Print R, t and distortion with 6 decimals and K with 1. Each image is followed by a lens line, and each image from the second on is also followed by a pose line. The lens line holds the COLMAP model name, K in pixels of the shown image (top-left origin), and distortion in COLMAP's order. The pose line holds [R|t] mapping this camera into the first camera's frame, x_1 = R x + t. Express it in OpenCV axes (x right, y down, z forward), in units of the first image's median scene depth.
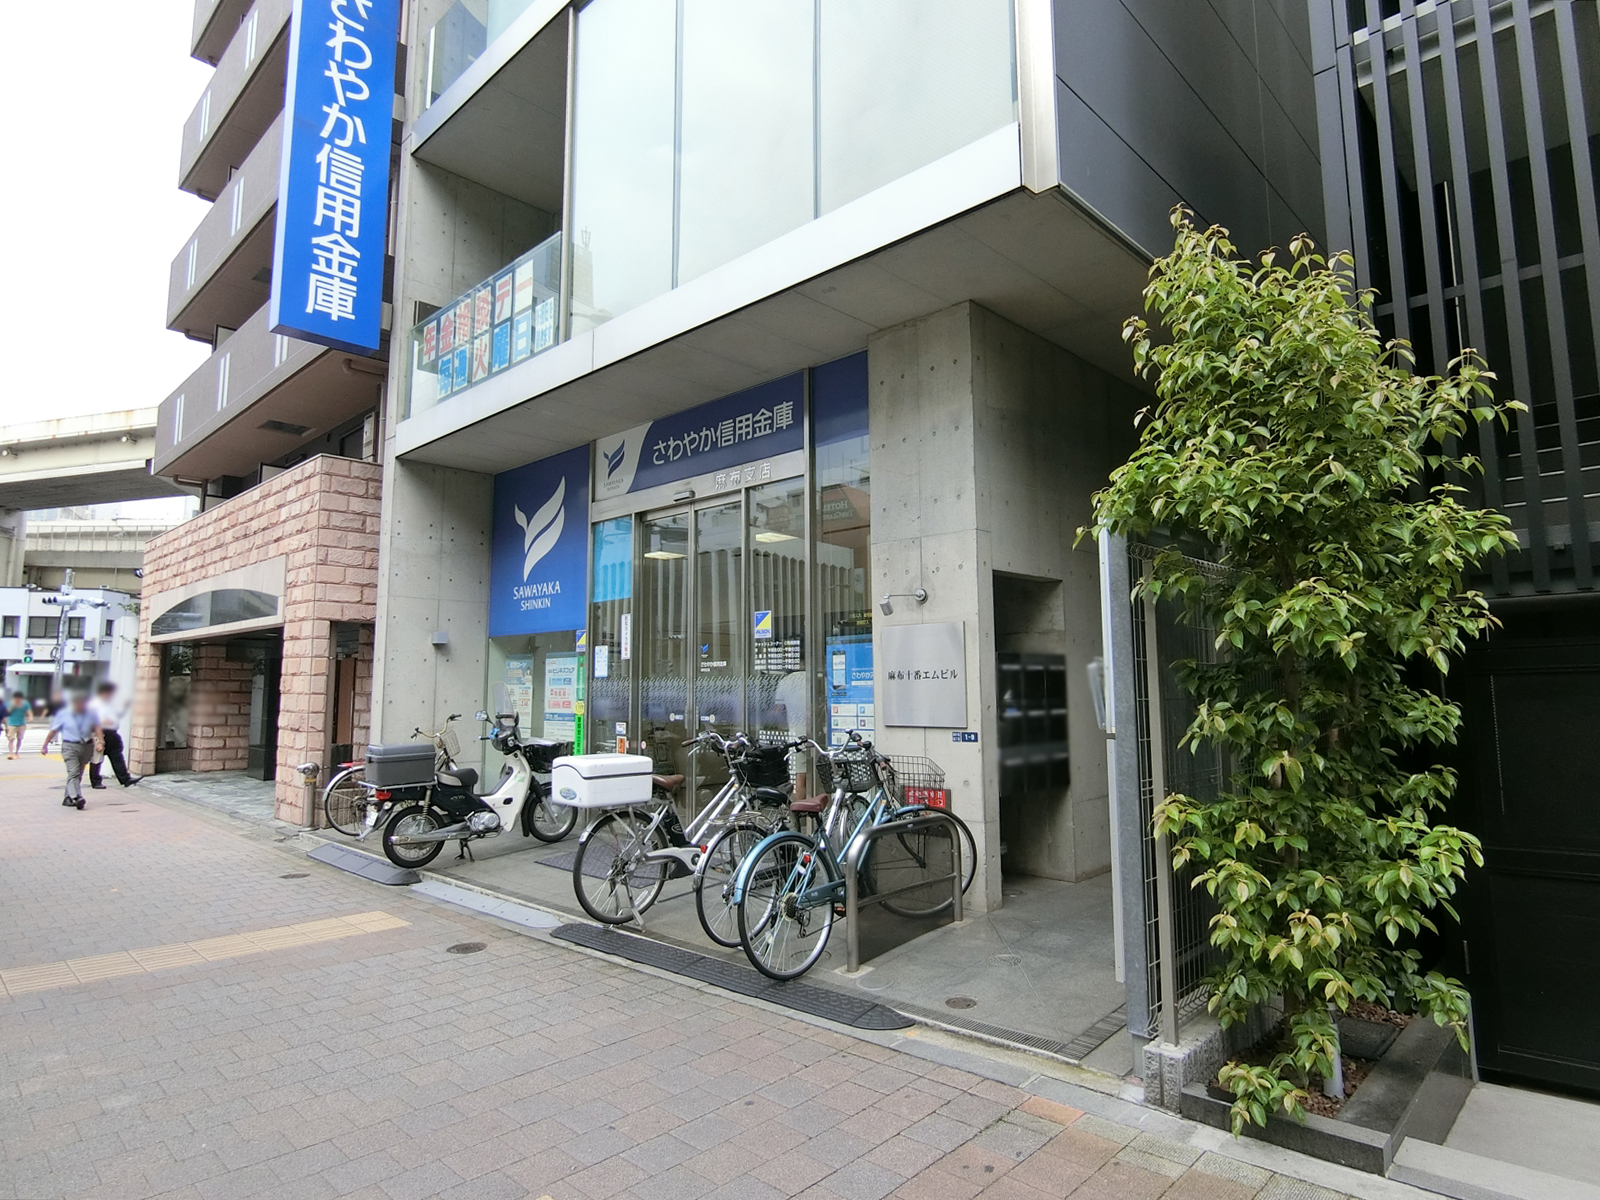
lens RADIAL K [[899.1, 0, 801.1], [0, 899.1, 592.5], [0, 0, 1]] dist [-0.002300, -0.001239]
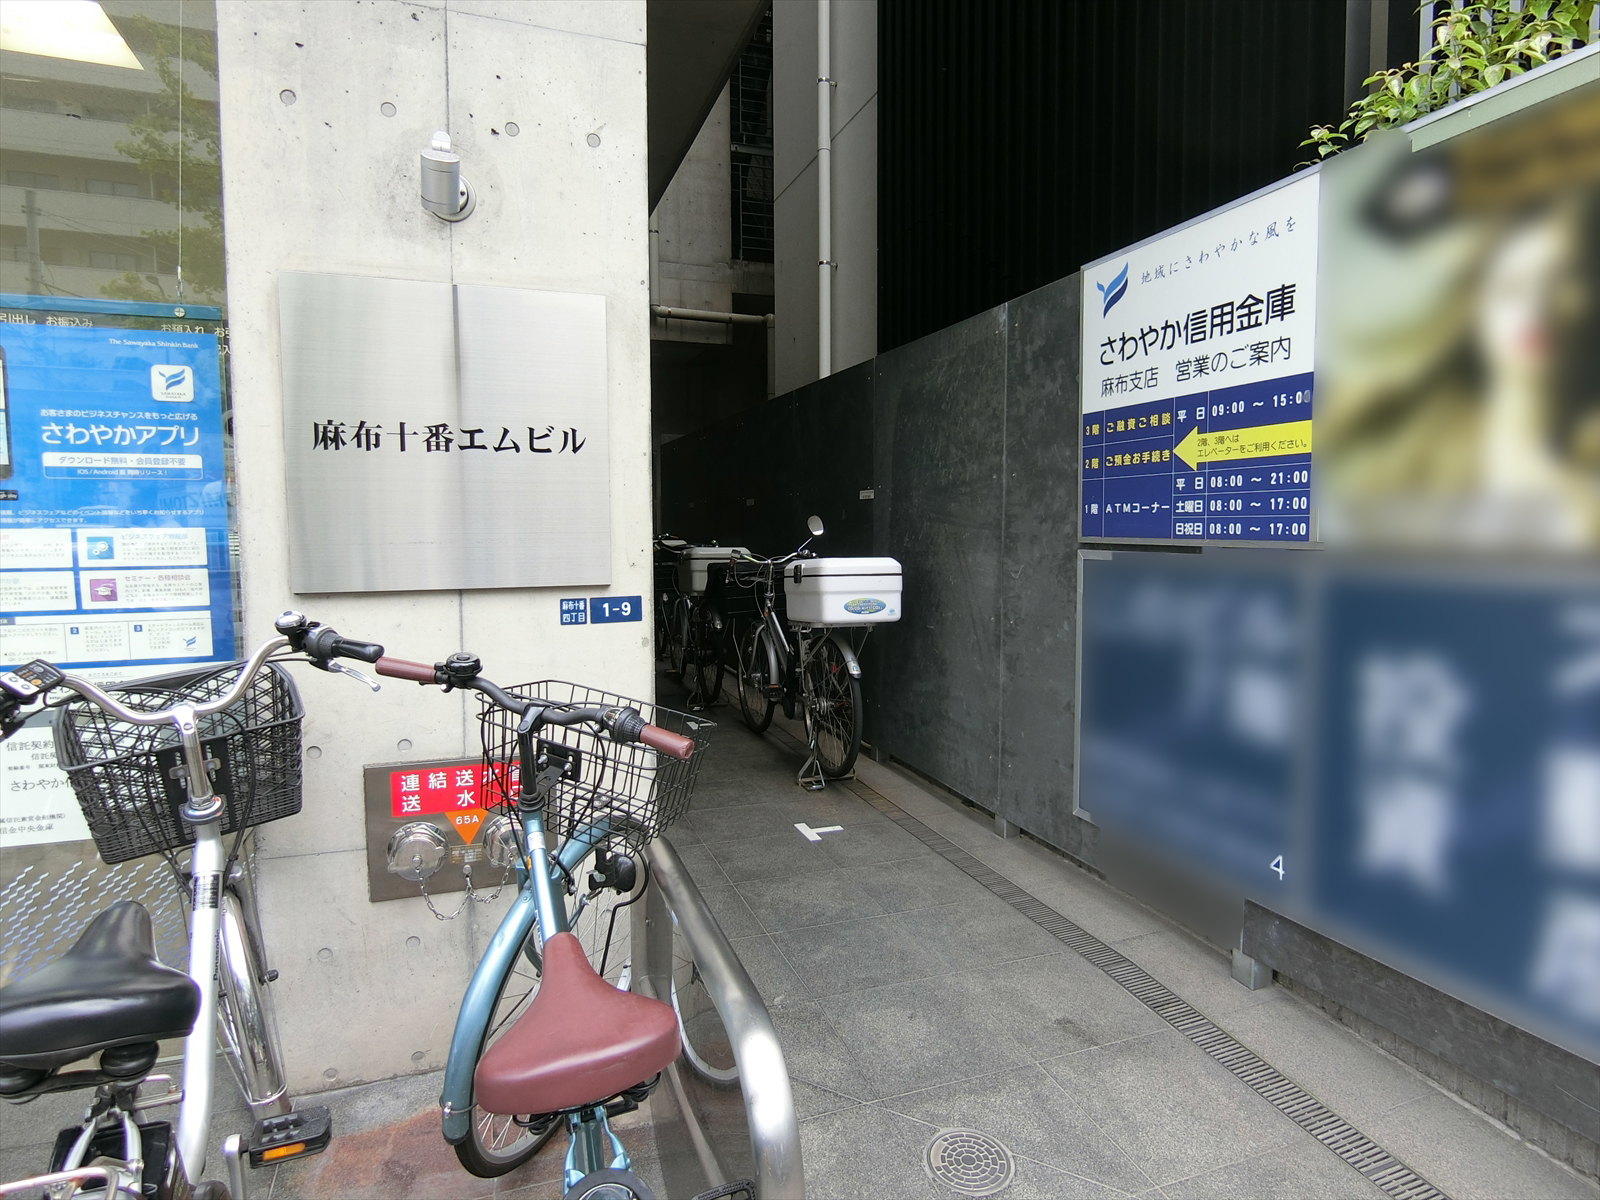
lens RADIAL K [[899.1, 0, 807.7], [0, 899.1, 595.4], [0, 0, 1]] dist [-0.002300, -0.001239]
pose [[0.443724, -0.066698, 0.893678, -0.113022], [-0.099360, 0.987417, 0.123028, 0.095527], [-0.890638, -0.143387, 0.431513, 0.730398]]
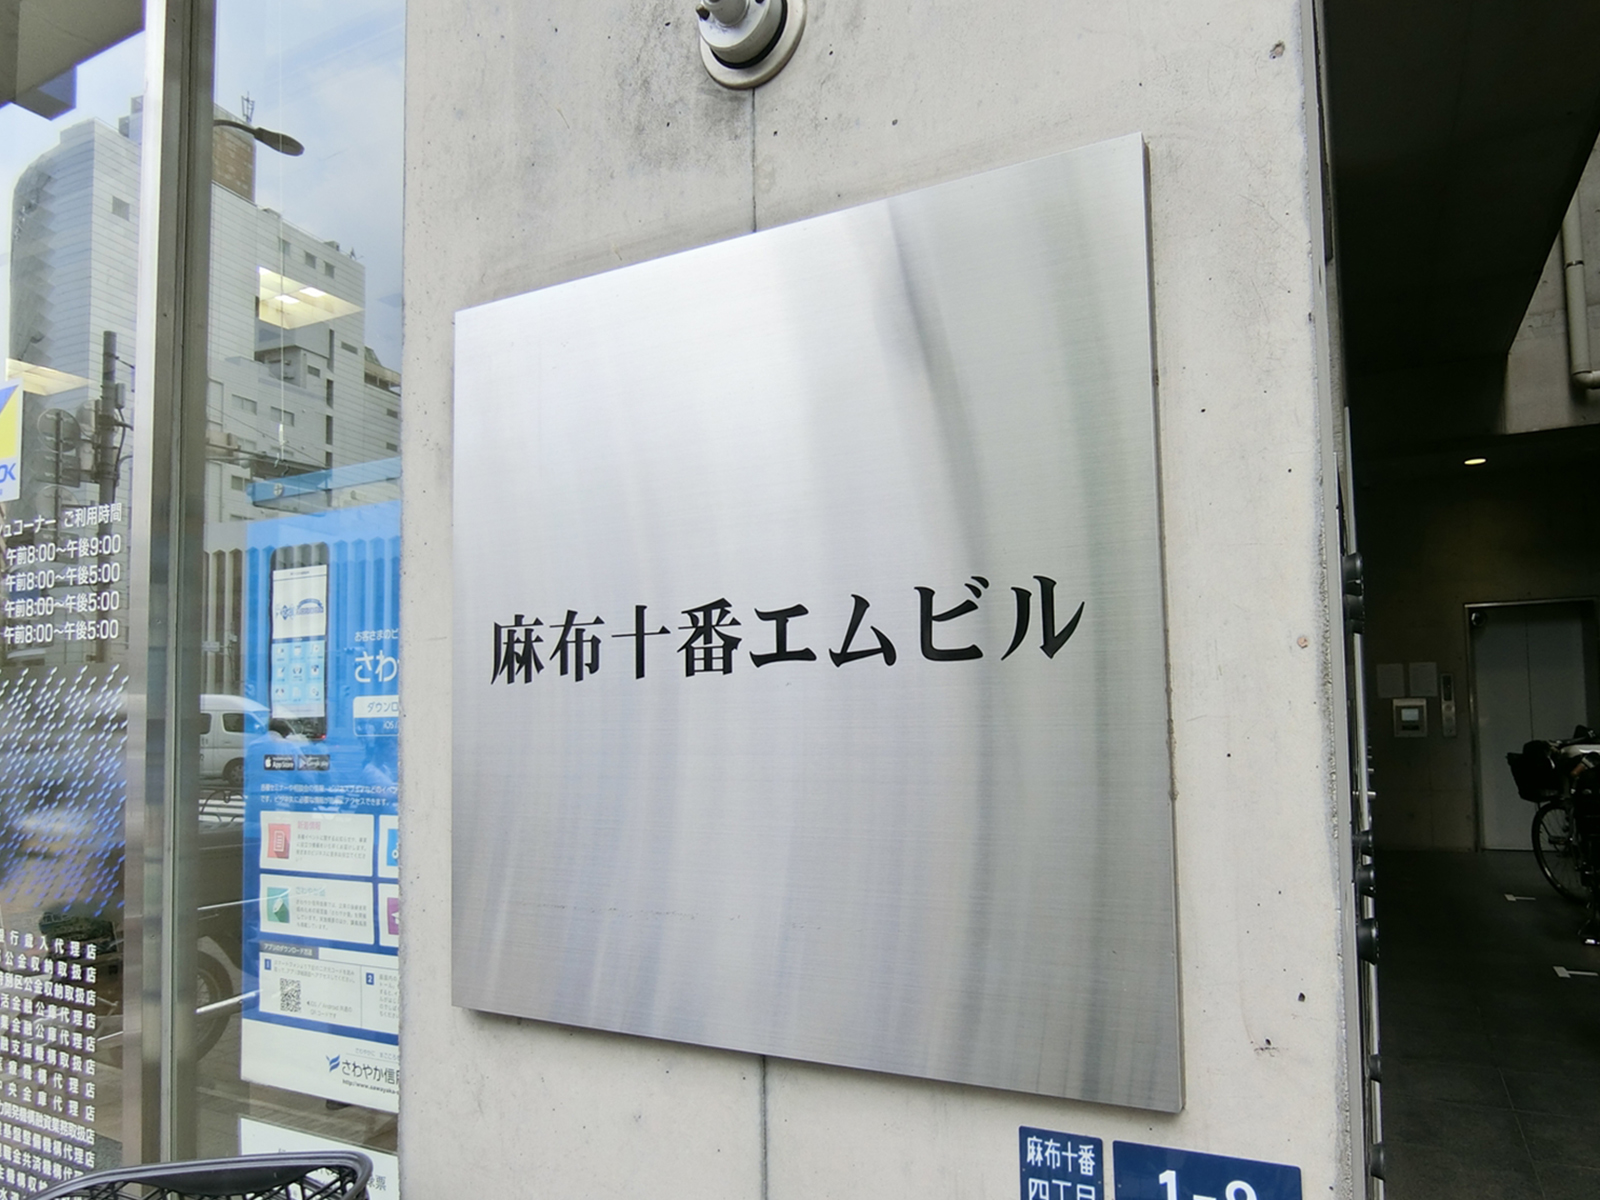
lens RADIAL K [[1018.2, 0, 879.5], [0, 1018.2, 655.5], [0, 0, 1]] dist [-0.010487, -0.001377]
pose [[0.947439, 0.006614, 0.319869, 0.107201], [-0.022966, 0.998613, 0.047377, 0.087521], [-0.319112, -0.052233, 0.946277, 0.863294]]
